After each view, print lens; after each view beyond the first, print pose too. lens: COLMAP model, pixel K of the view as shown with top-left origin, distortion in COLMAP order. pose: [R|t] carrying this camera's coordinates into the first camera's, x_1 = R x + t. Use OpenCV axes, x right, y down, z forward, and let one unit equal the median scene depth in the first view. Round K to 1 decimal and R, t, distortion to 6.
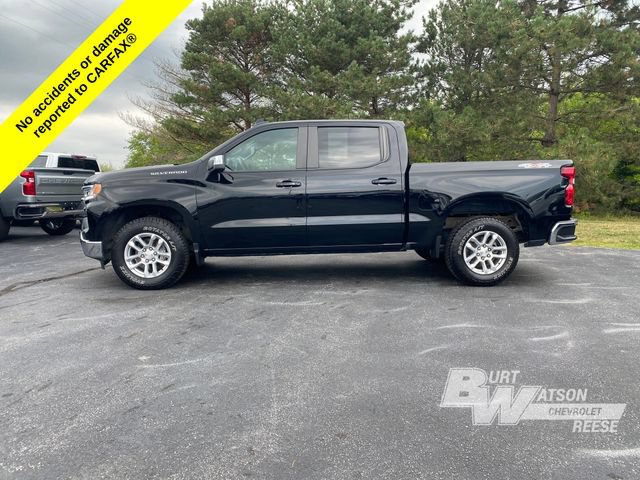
lens RADIAL K [[492.8, 0, 320.0], [0, 492.8, 240.0], [0, 0, 1]] dist [0.051391, -0.059738]
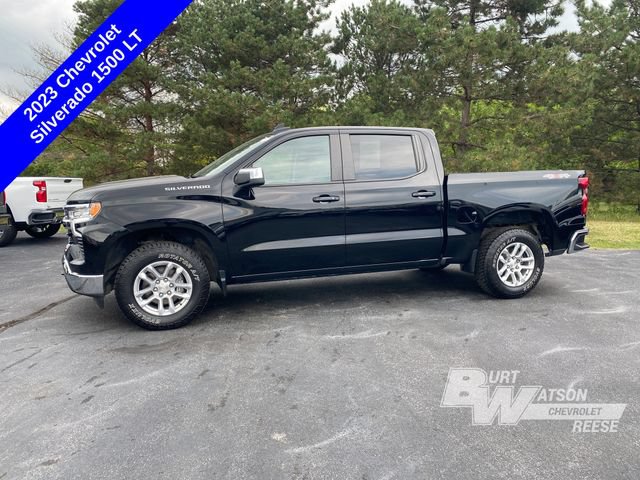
lens RADIAL K [[492.8, 0, 320.0], [0, 492.8, 240.0], [0, 0, 1]] dist [0.051391, -0.059738]
pose [[0.969329, -0.035955, 0.243123, -0.283424], [0.034665, 0.999353, 0.009581, -0.046327], [-0.243311, -0.000859, 0.969948, 0.136197]]
